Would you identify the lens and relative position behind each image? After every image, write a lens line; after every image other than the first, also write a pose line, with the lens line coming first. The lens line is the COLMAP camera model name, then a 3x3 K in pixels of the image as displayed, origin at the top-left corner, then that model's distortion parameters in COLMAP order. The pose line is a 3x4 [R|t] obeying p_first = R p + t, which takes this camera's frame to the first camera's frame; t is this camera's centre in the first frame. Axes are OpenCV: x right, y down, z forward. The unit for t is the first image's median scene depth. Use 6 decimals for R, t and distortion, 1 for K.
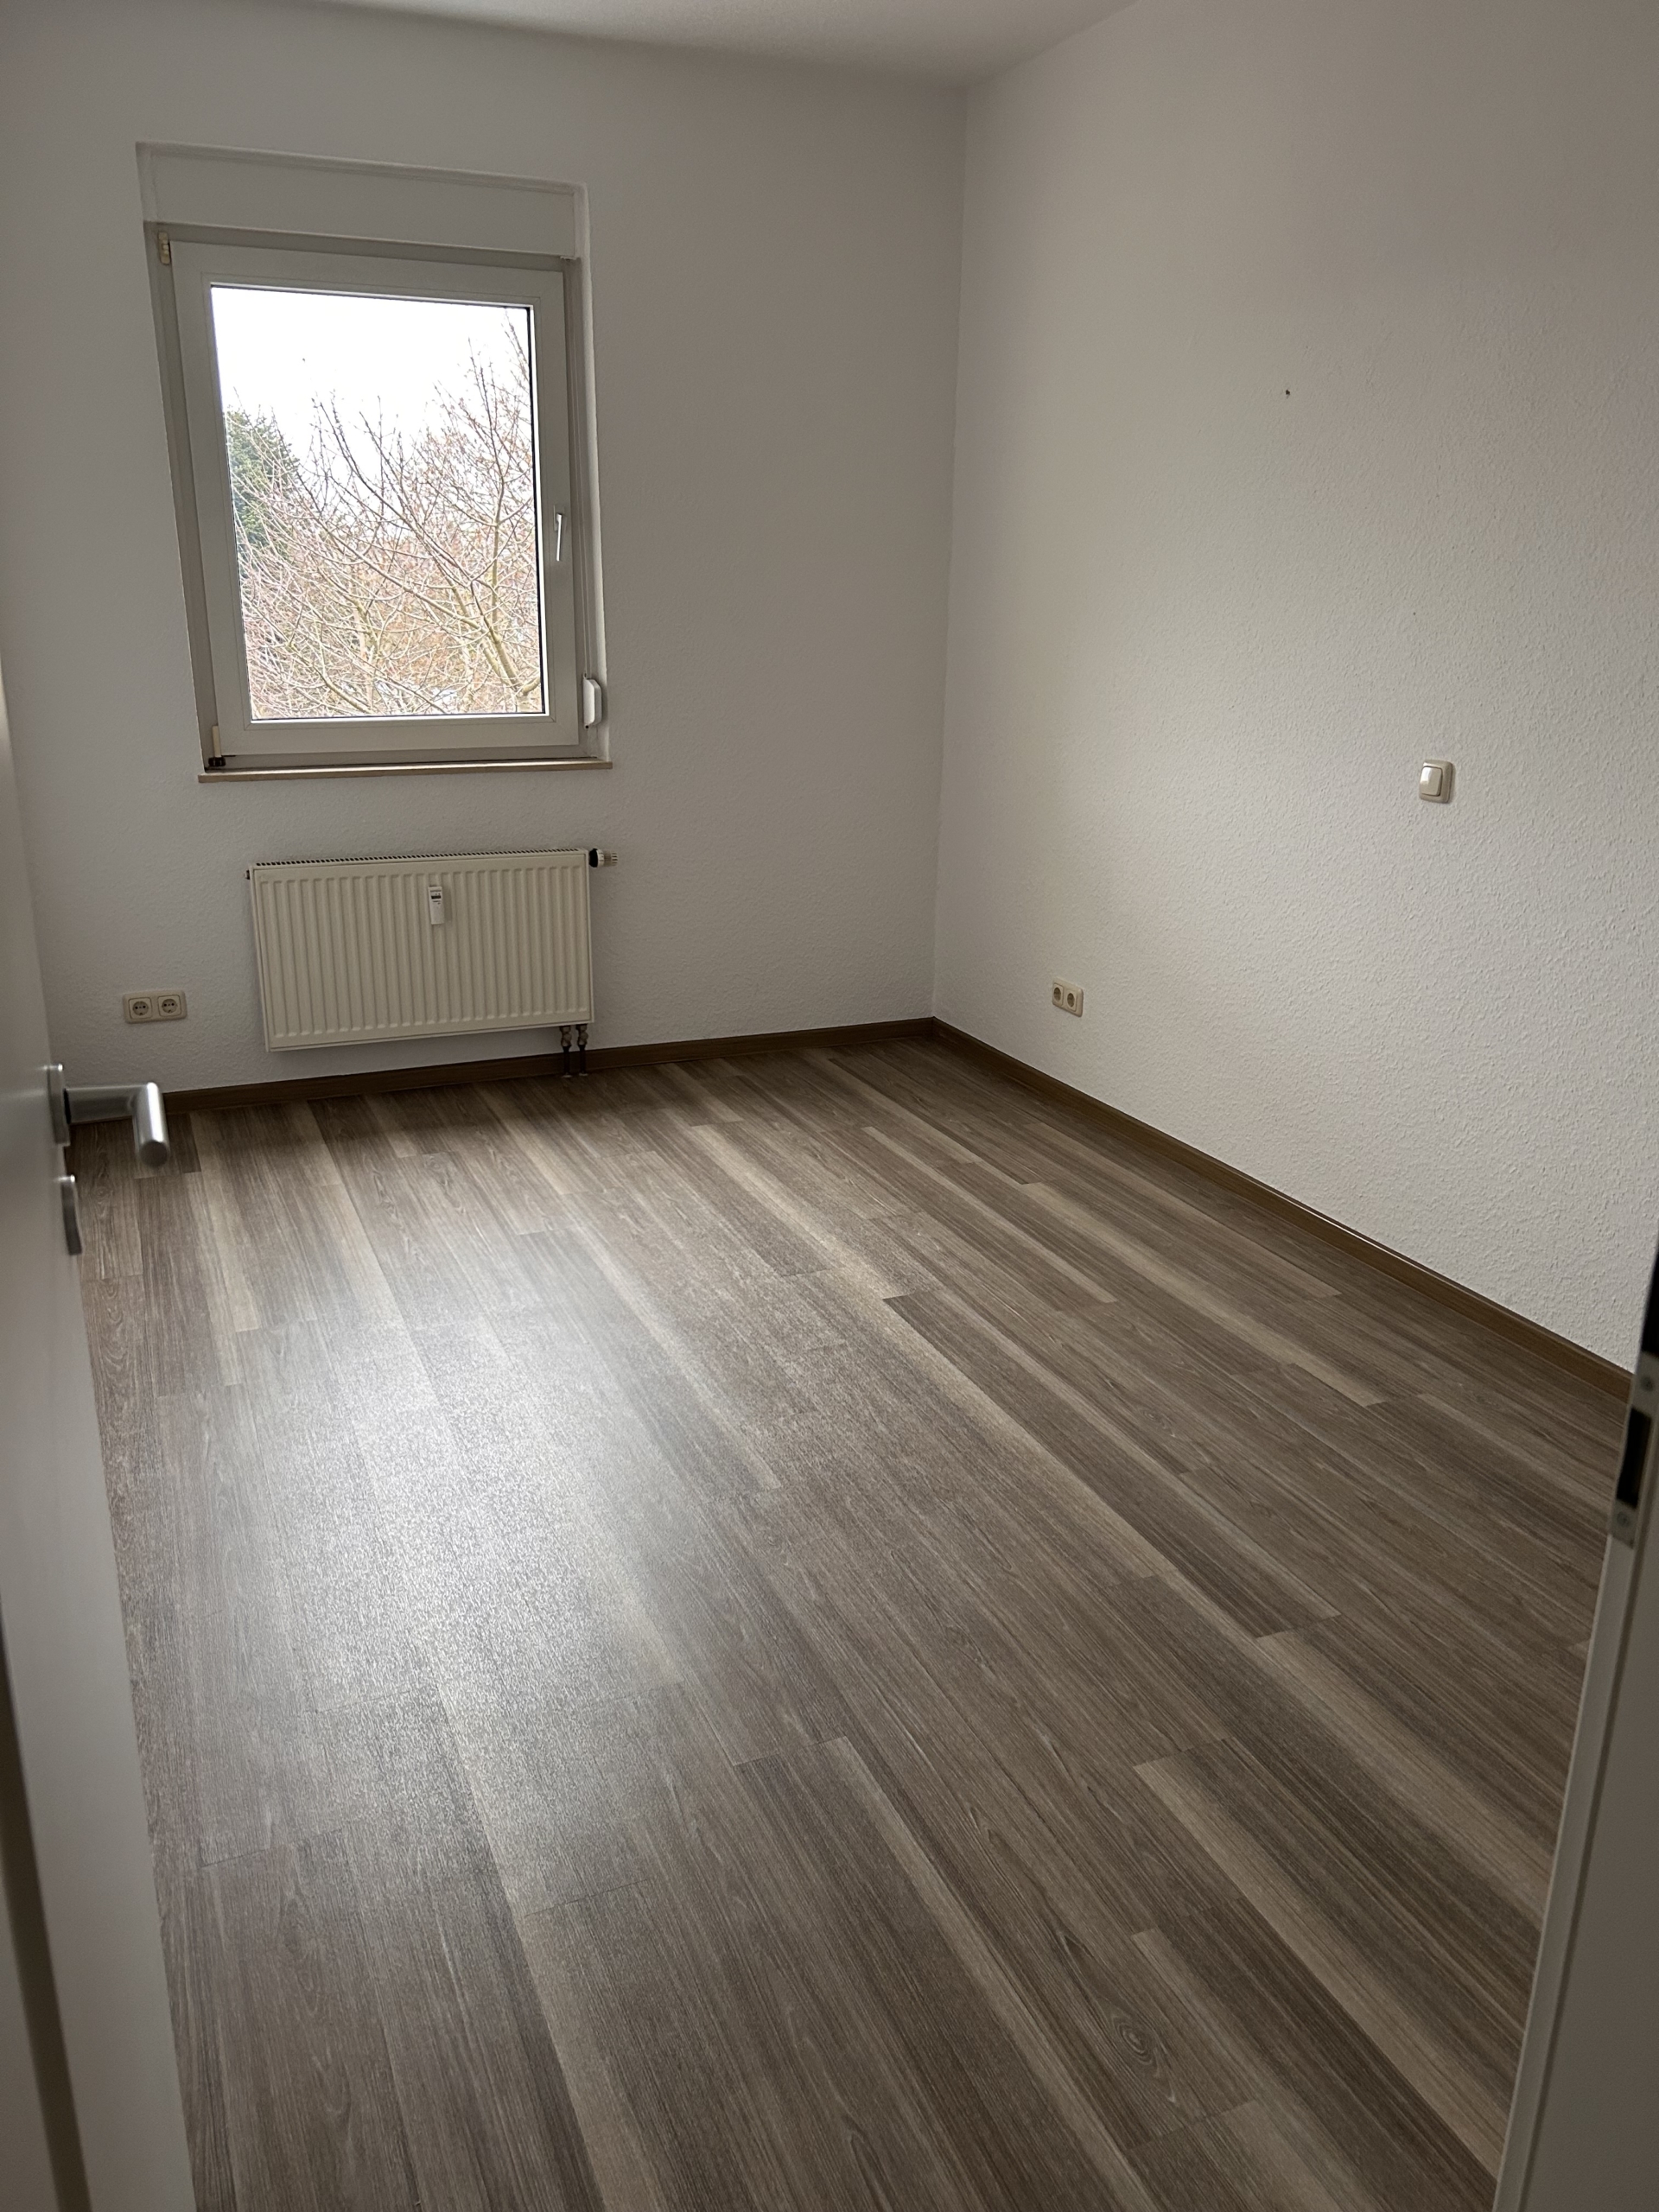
lens RADIAL K [[1674.4, 0, 826.3], [0, 1674.4, 1098.1], [0, 0, 1]] dist [0.040185, -0.006175]
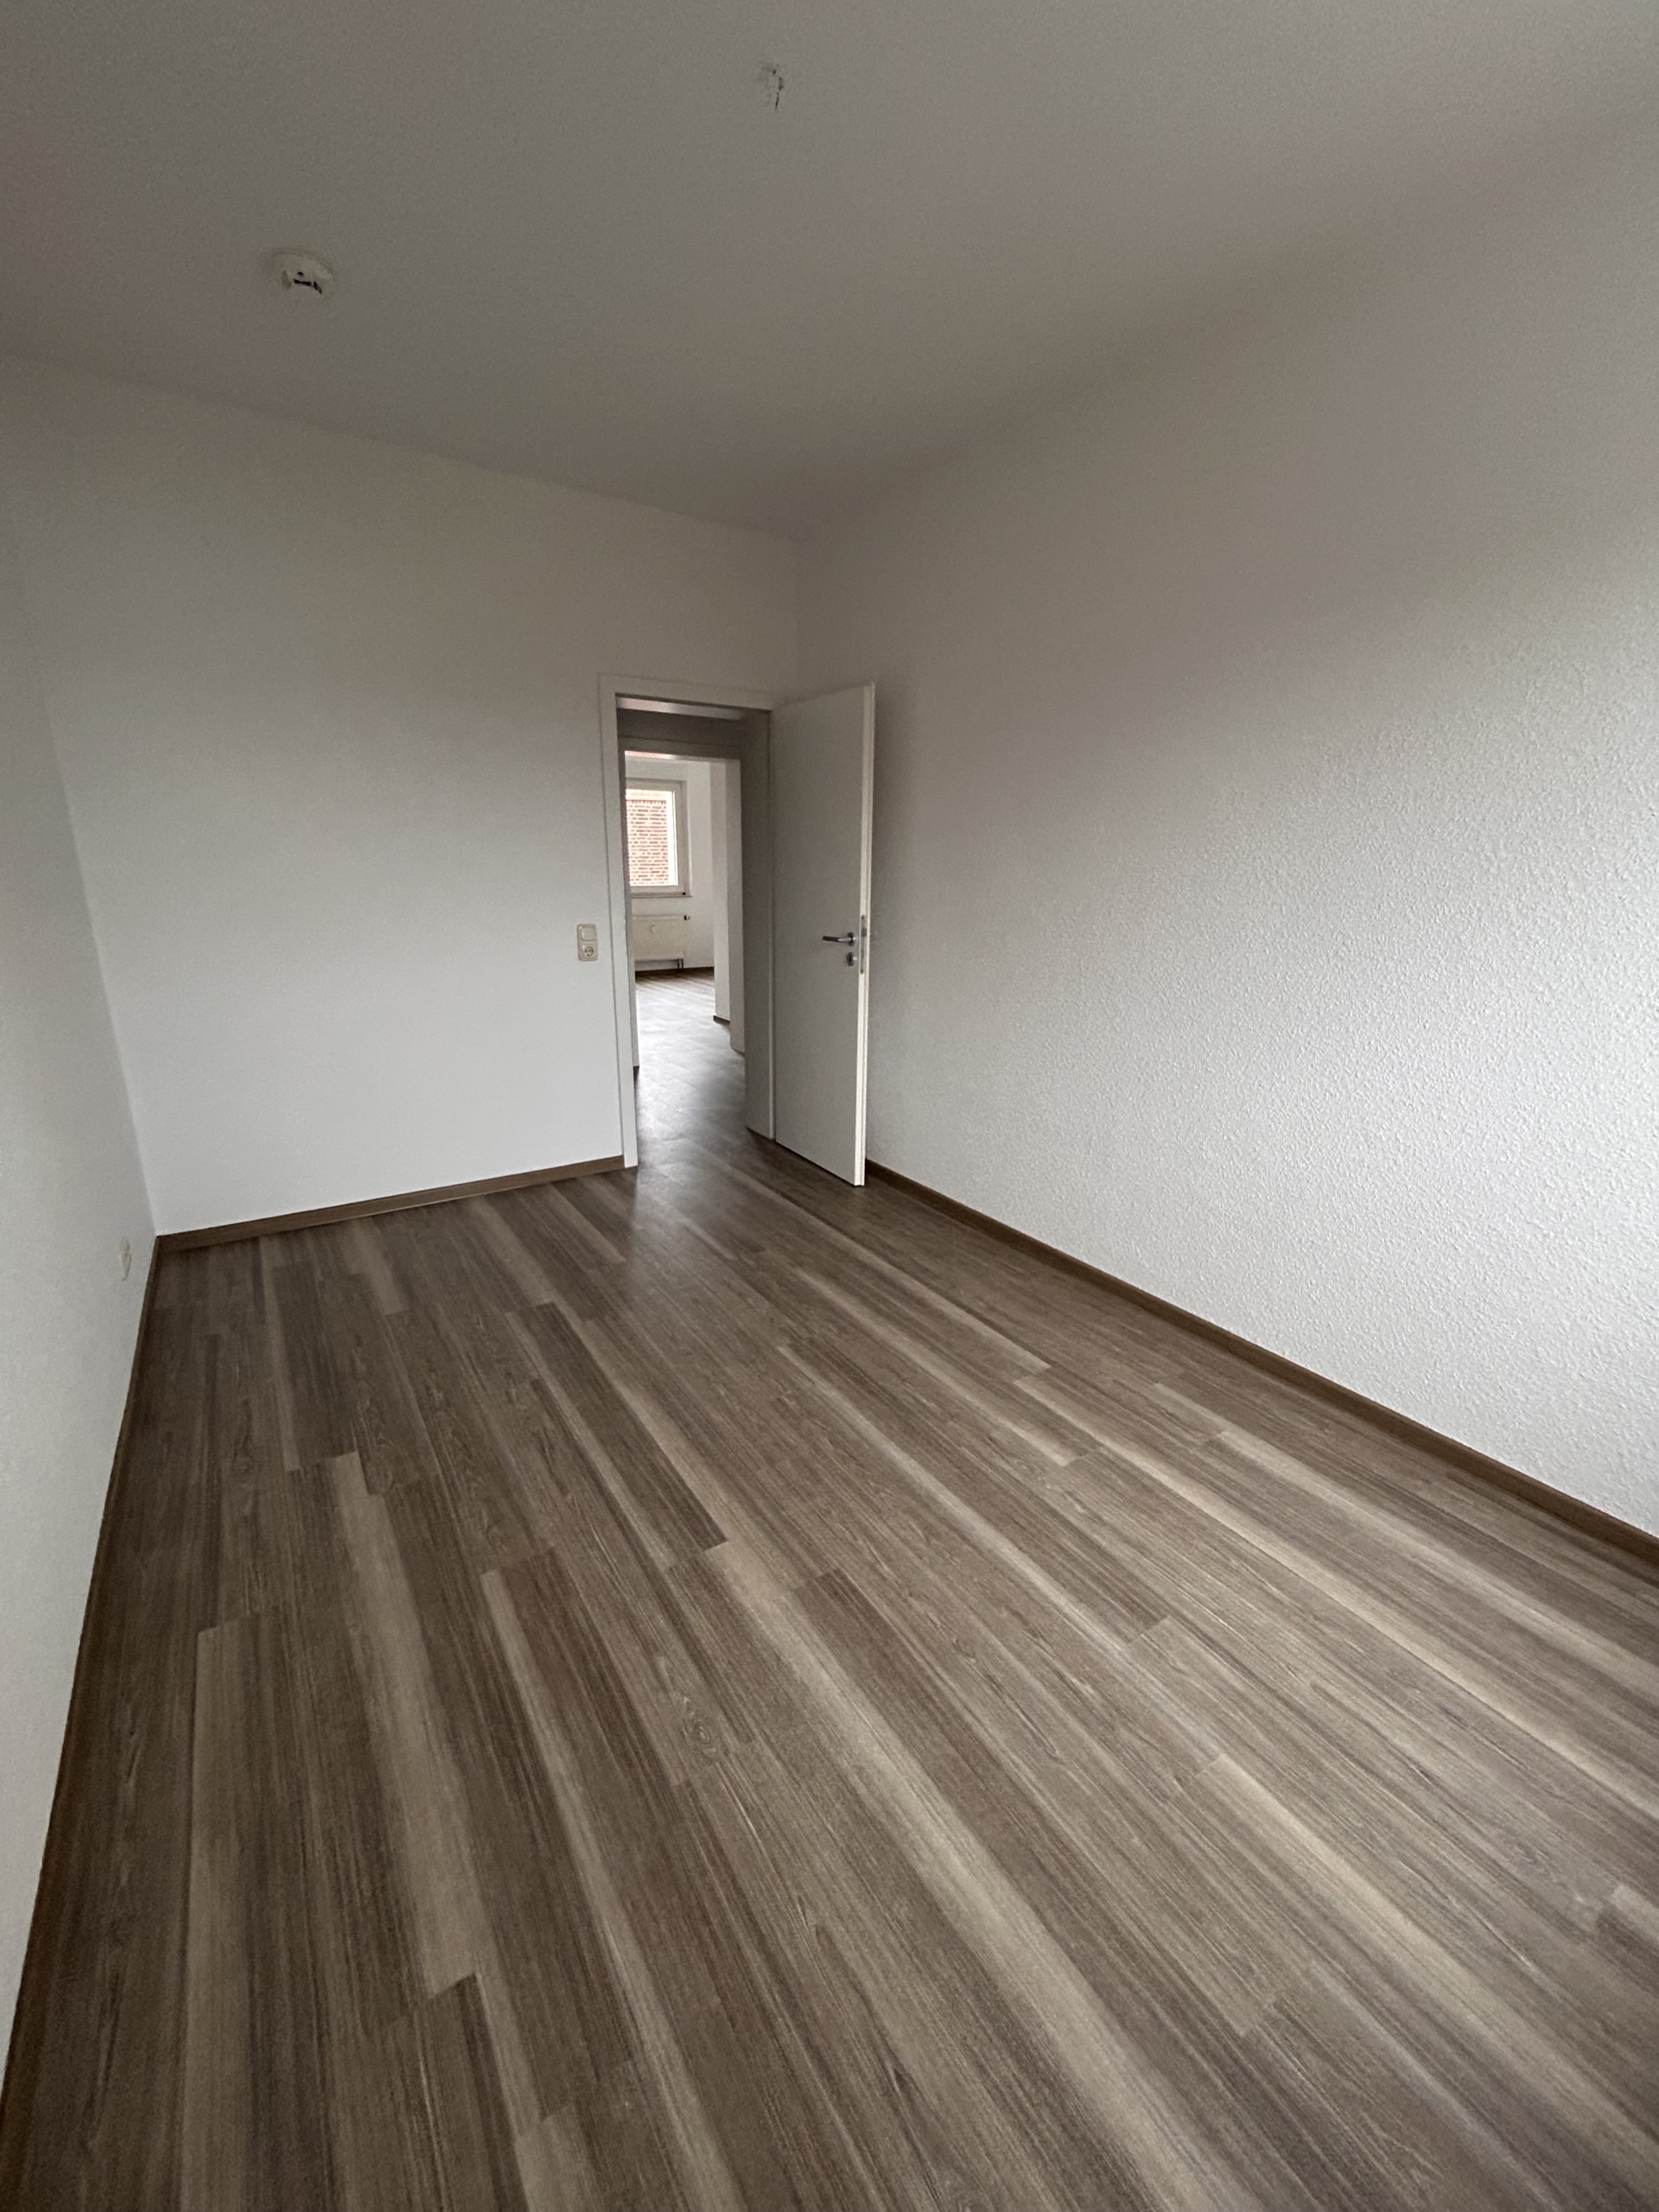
lens RADIAL K [[893.6, 0, 833.3], [0, 893.6, 1109.6], [0, 0, 1]] dist [0.000523, 0.000096]
pose [[-0.984257, 0.023290, -0.175201, 0.056462], [-0.075771, 0.839961, 0.537331, -0.374714], [0.159677, 0.542147, -0.824973, 1.251203]]
